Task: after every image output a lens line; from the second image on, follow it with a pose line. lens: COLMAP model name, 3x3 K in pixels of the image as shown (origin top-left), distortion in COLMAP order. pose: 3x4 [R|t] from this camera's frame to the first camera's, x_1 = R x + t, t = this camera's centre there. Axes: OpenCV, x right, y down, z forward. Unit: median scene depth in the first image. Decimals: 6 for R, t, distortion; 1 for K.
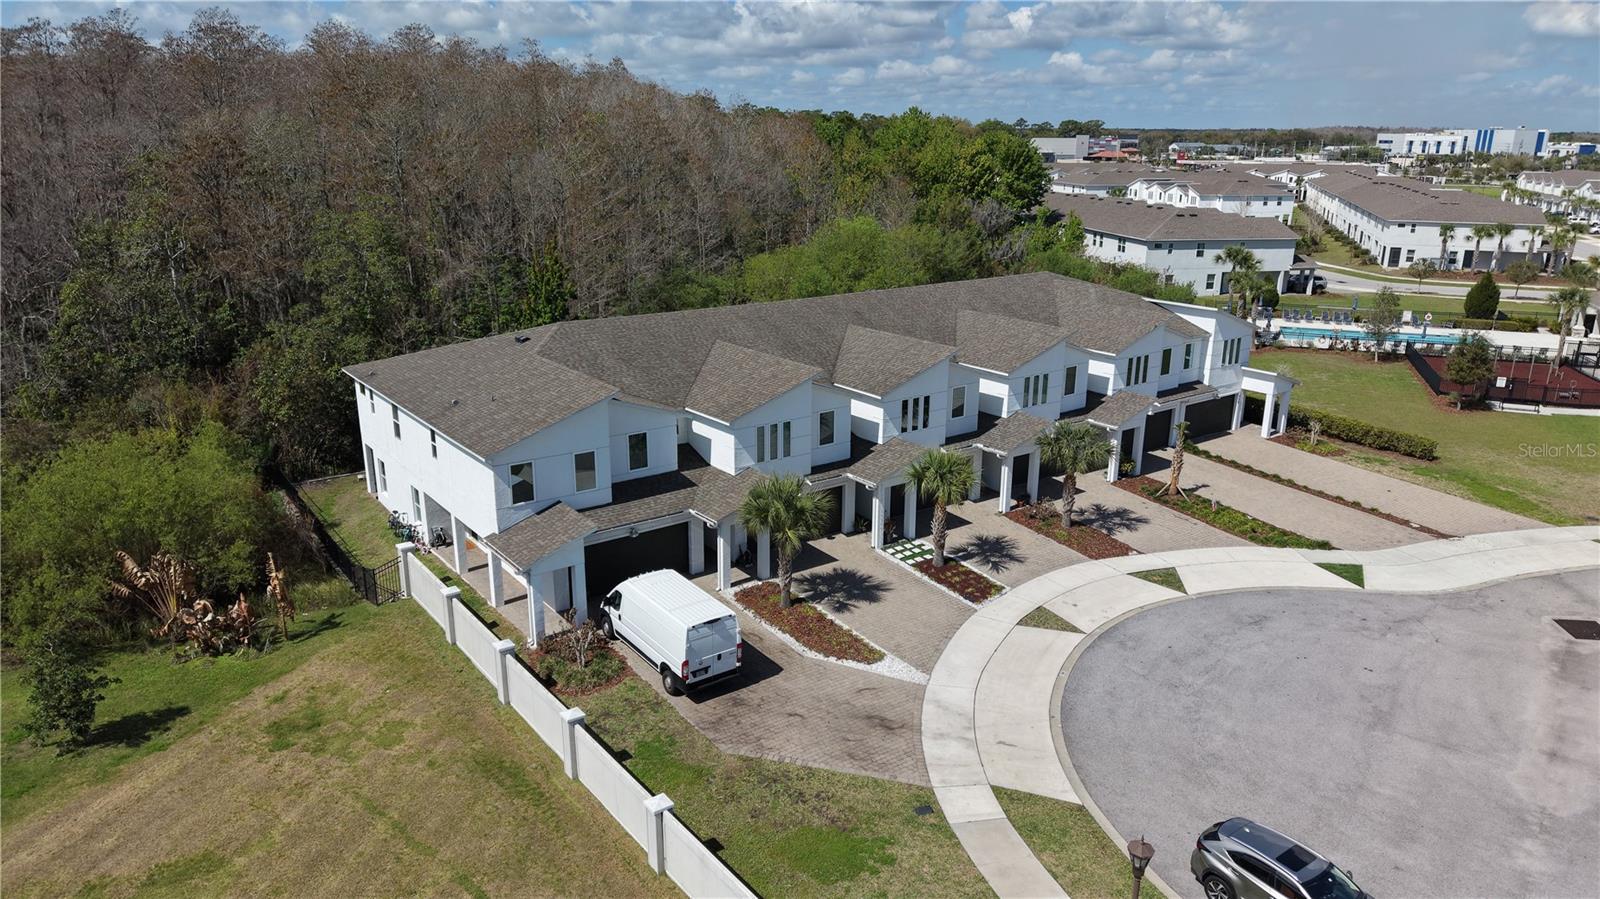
lens RADIAL K [[1069.9, 0, 799.7], [0, 1069.9, 442.4], [0, 0, 1]] dist [0.031611, -0.026833]
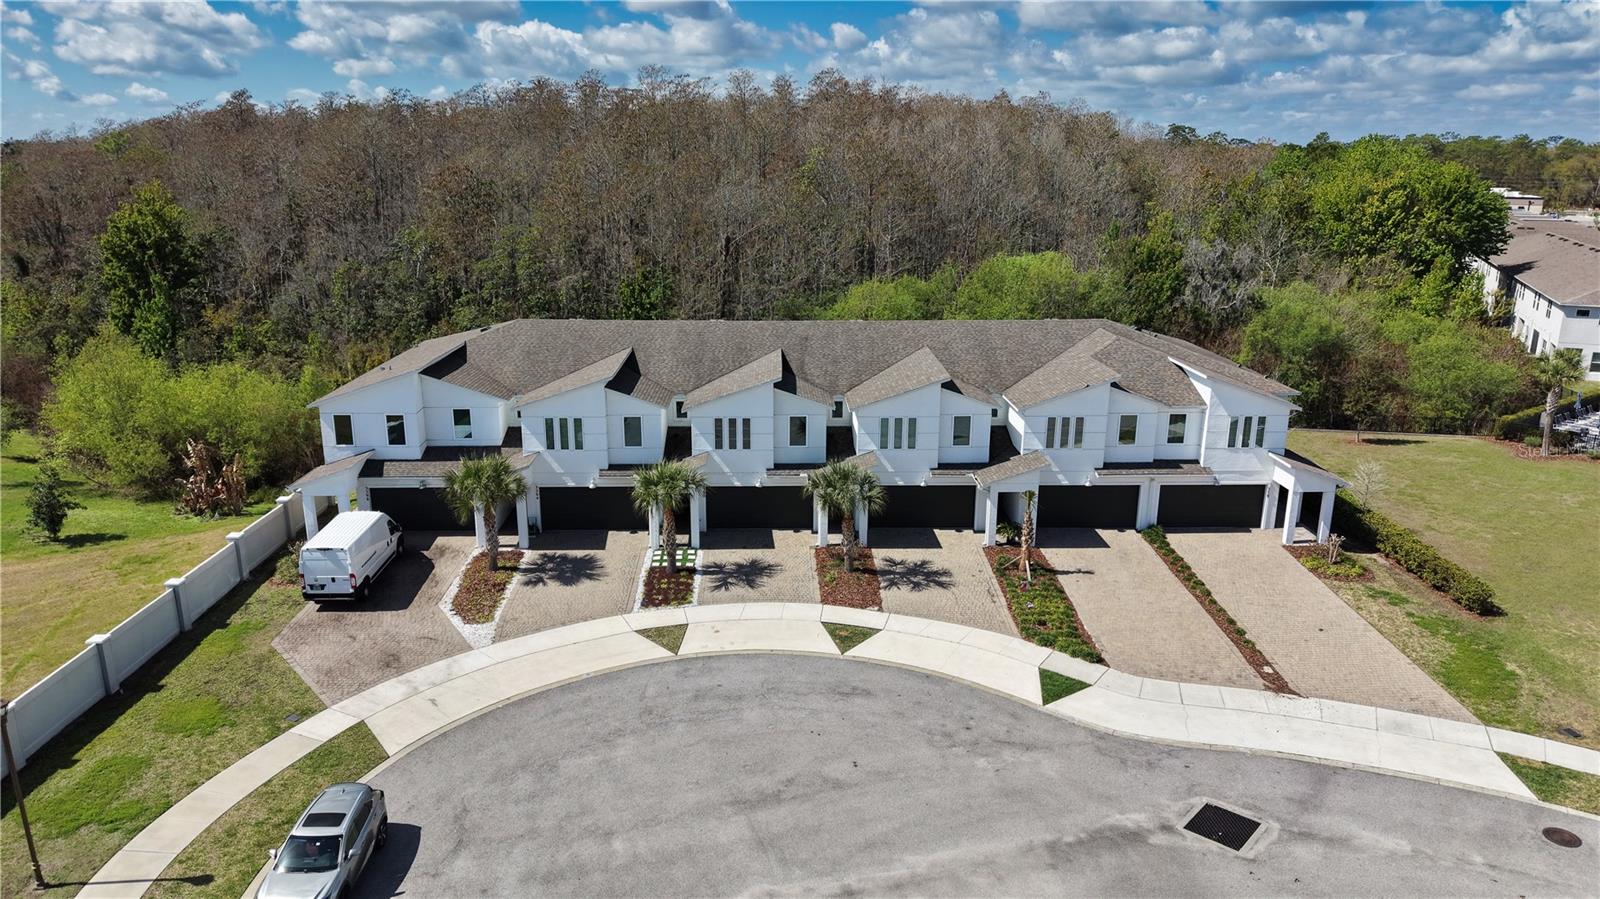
lens RADIAL K [[1069.9, 0, 811.0], [0, 1069.9, 447.0], [0, 0, 1]] dist [0.031611, -0.026833]
pose [[0.824286, 0.147528, -0.546616, 0.715837], [-0.159383, 0.986874, 0.026004, -0.050978], [0.543277, 0.065686, 0.836980, 0.161784]]
